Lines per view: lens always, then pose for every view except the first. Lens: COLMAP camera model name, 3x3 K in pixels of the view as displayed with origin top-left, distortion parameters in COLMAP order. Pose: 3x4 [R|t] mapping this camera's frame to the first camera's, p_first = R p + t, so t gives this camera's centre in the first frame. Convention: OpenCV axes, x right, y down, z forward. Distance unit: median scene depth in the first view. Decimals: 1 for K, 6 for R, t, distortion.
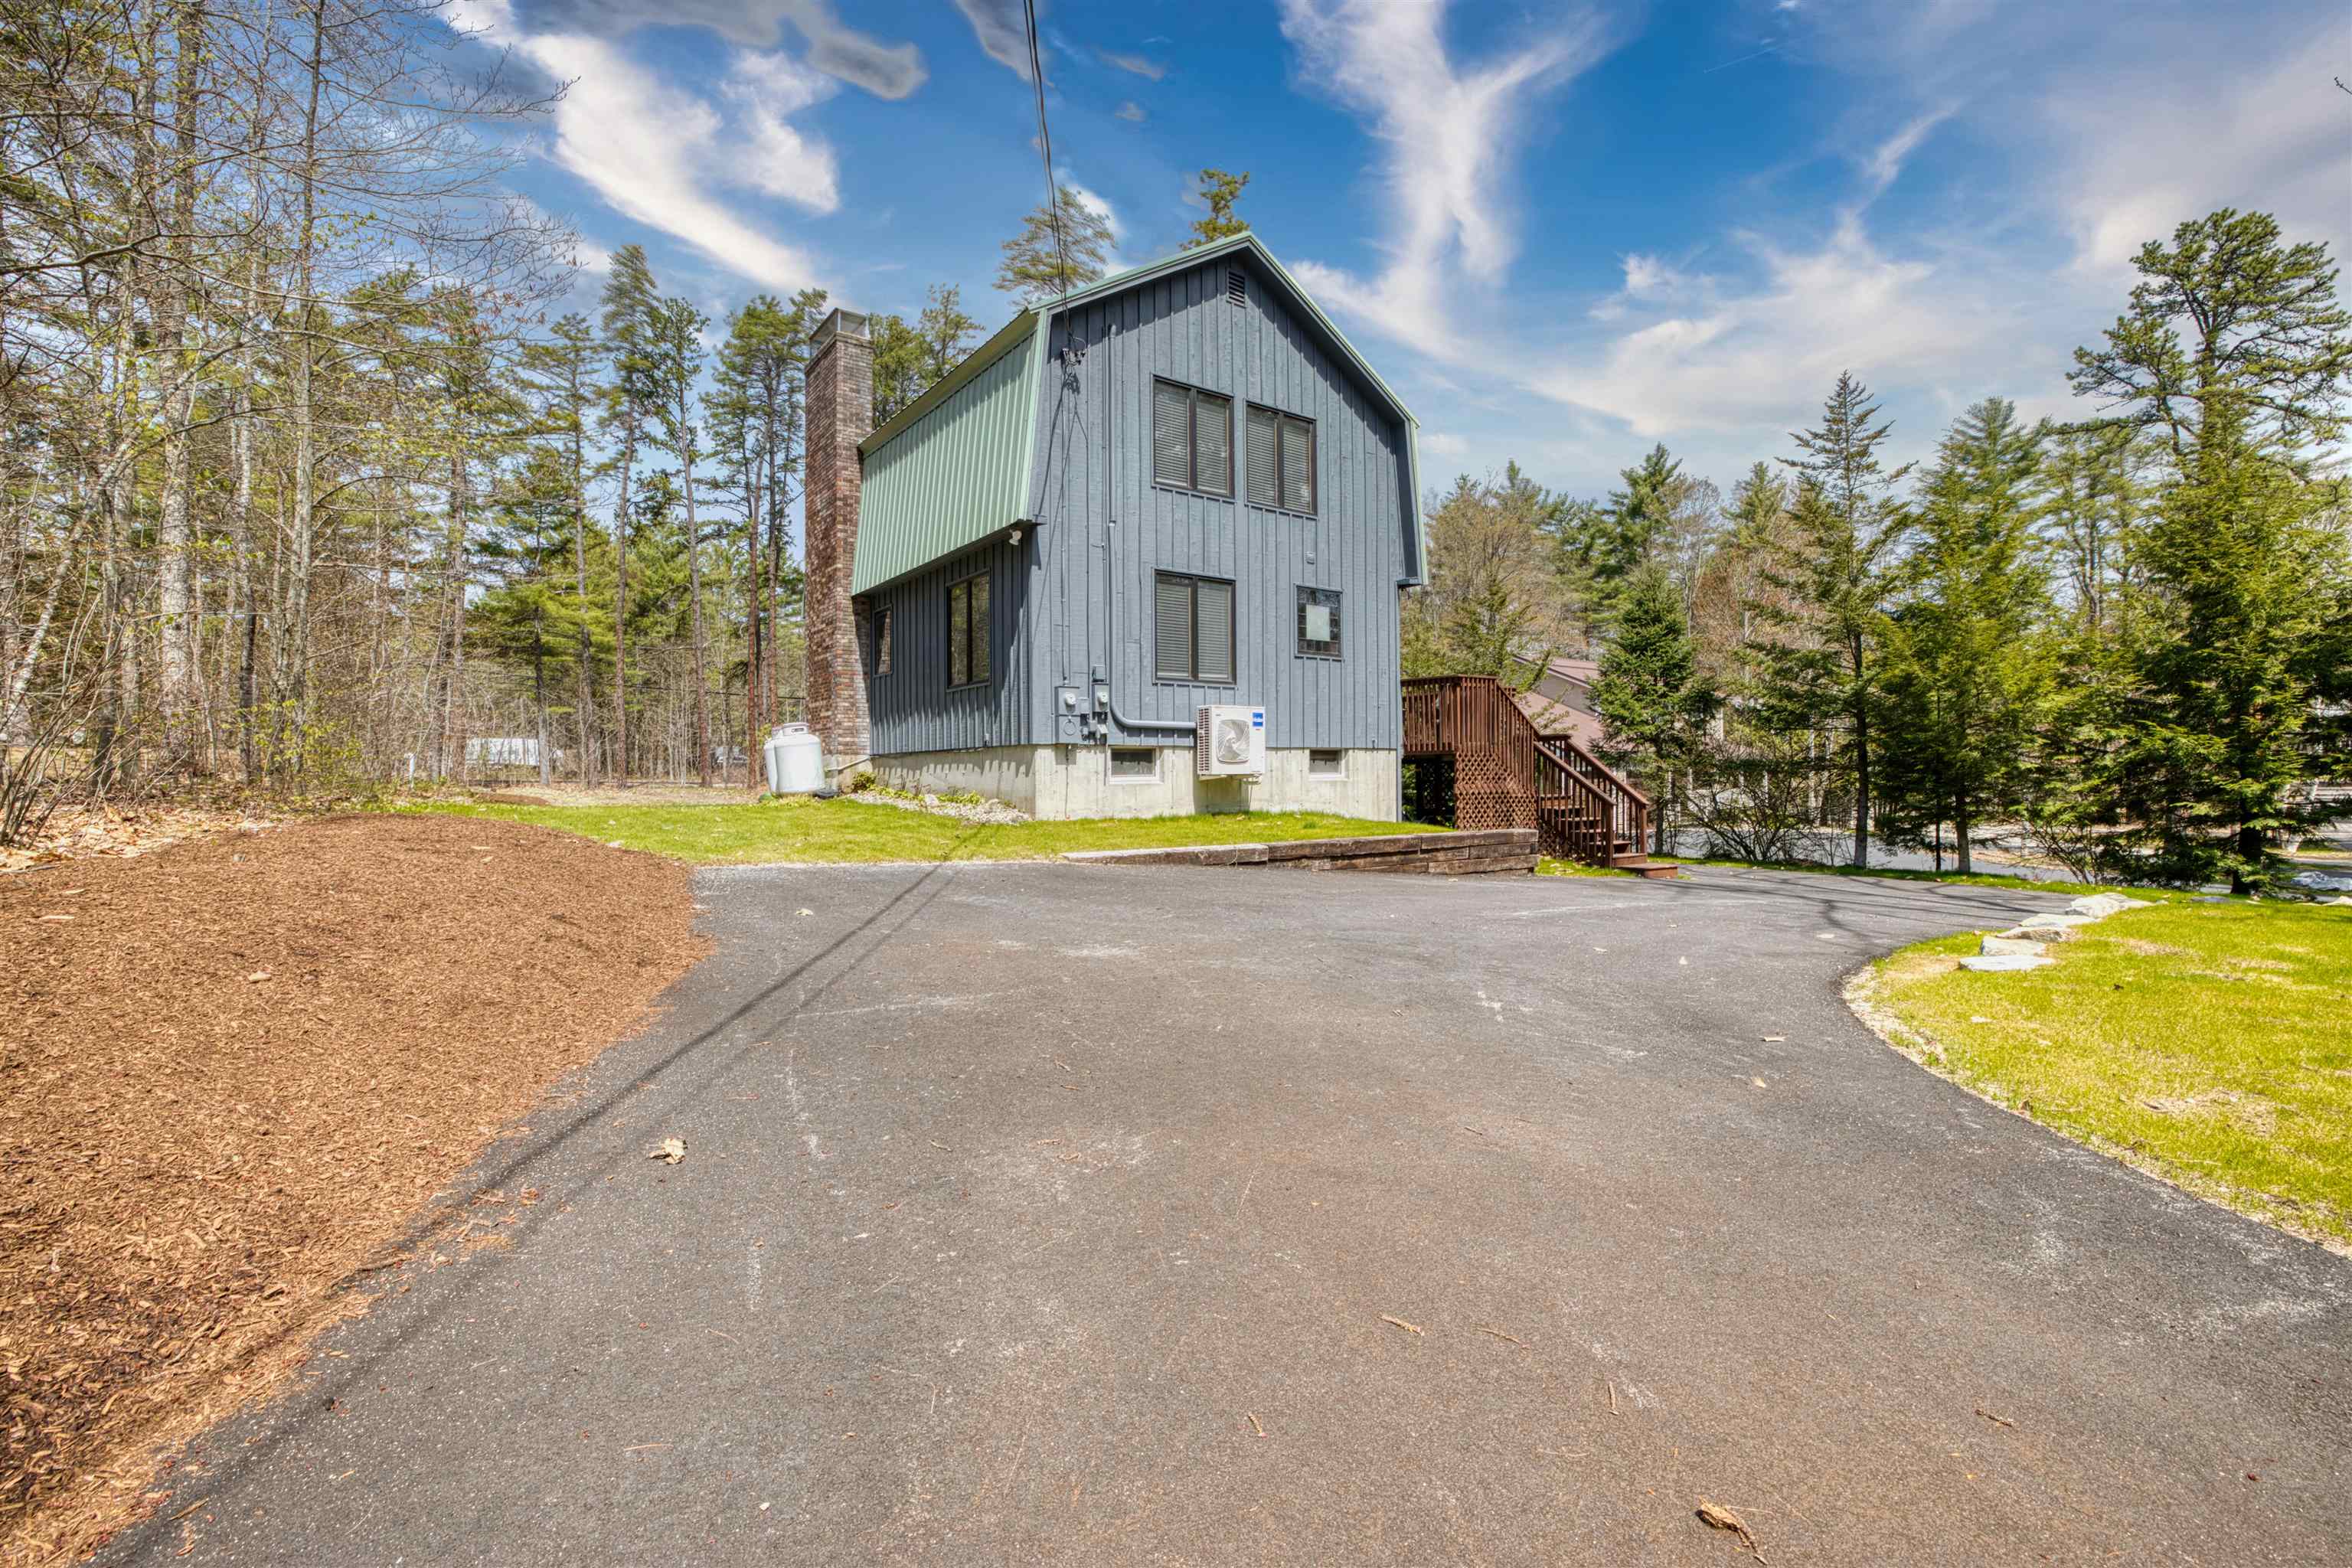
lens RADIAL K [[1021.2, 0, 1181.9], [0, 1021.2, 765.9], [0, 0, 1]] dist [-0.022566, -0.000194]
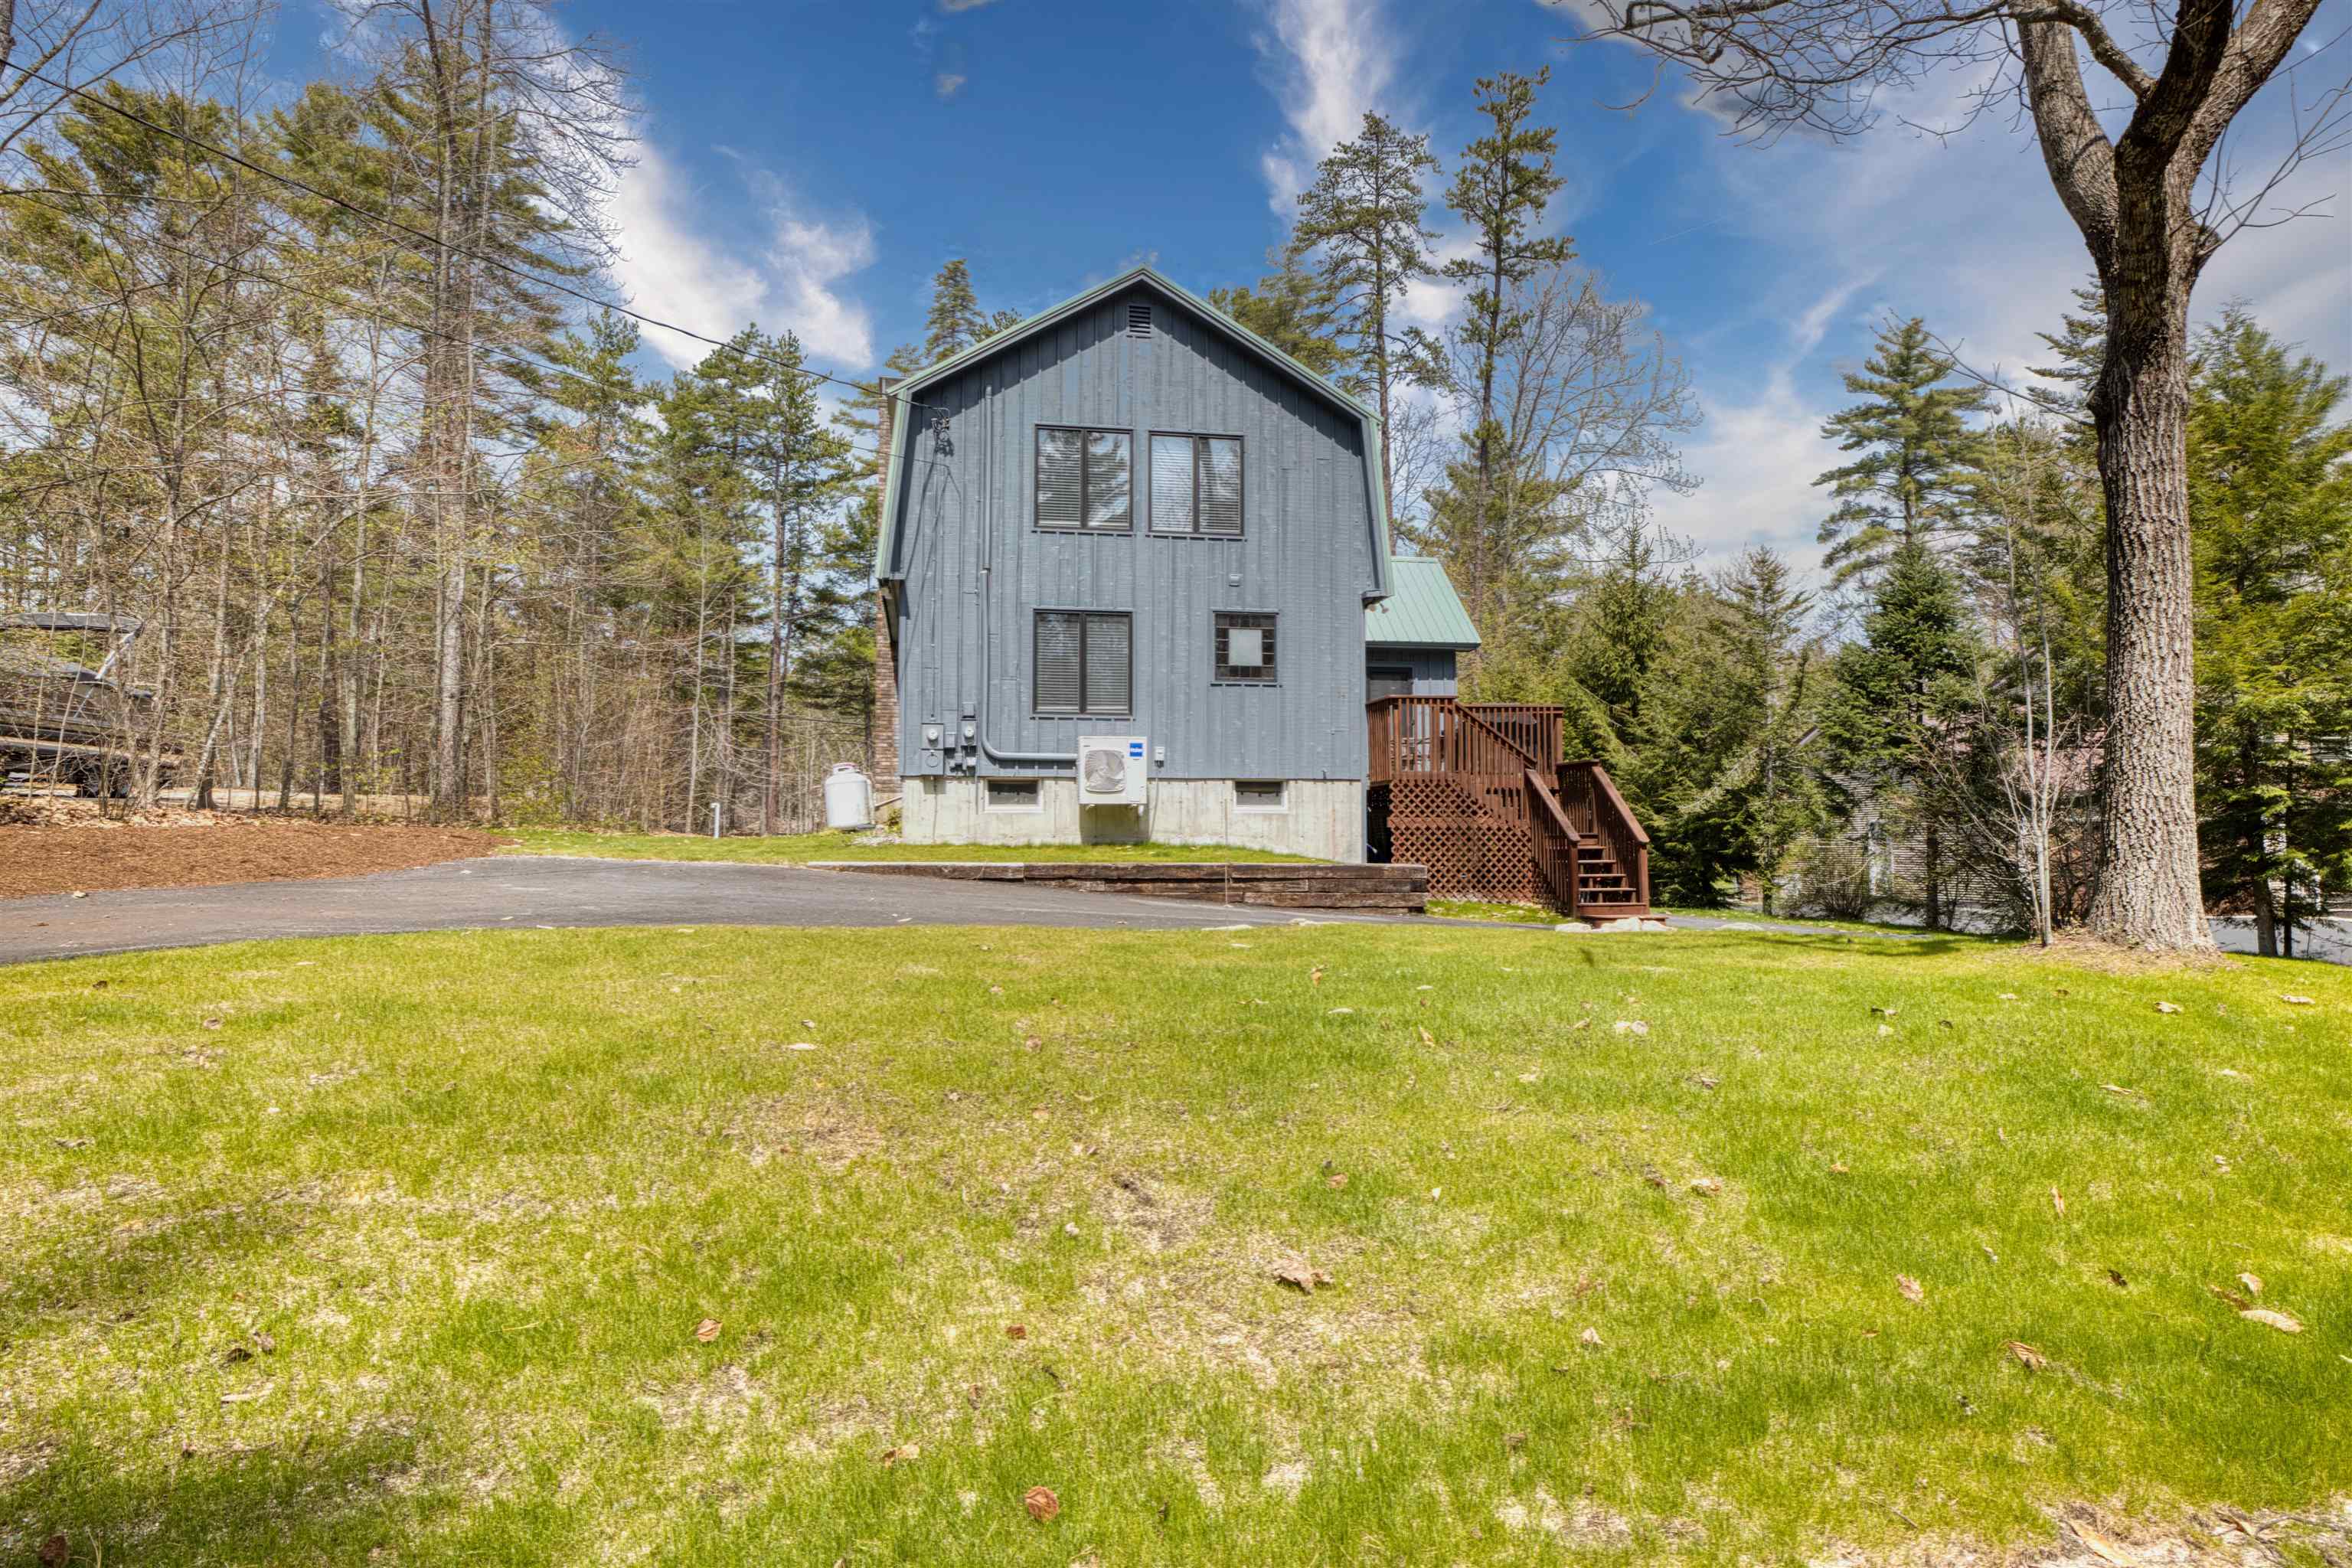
lens RADIAL K [[1387.1, 0, 1178.4], [0, 1387.1, 795.0], [0, 0, 1]] dist [0.007908, 0.000313]
pose [[0.898079, -0.006209, -0.439790, 0.715749], [-0.003764, 0.999755, -0.021801, 0.028615], [0.439818, 0.021235, 0.897836, -0.210102]]
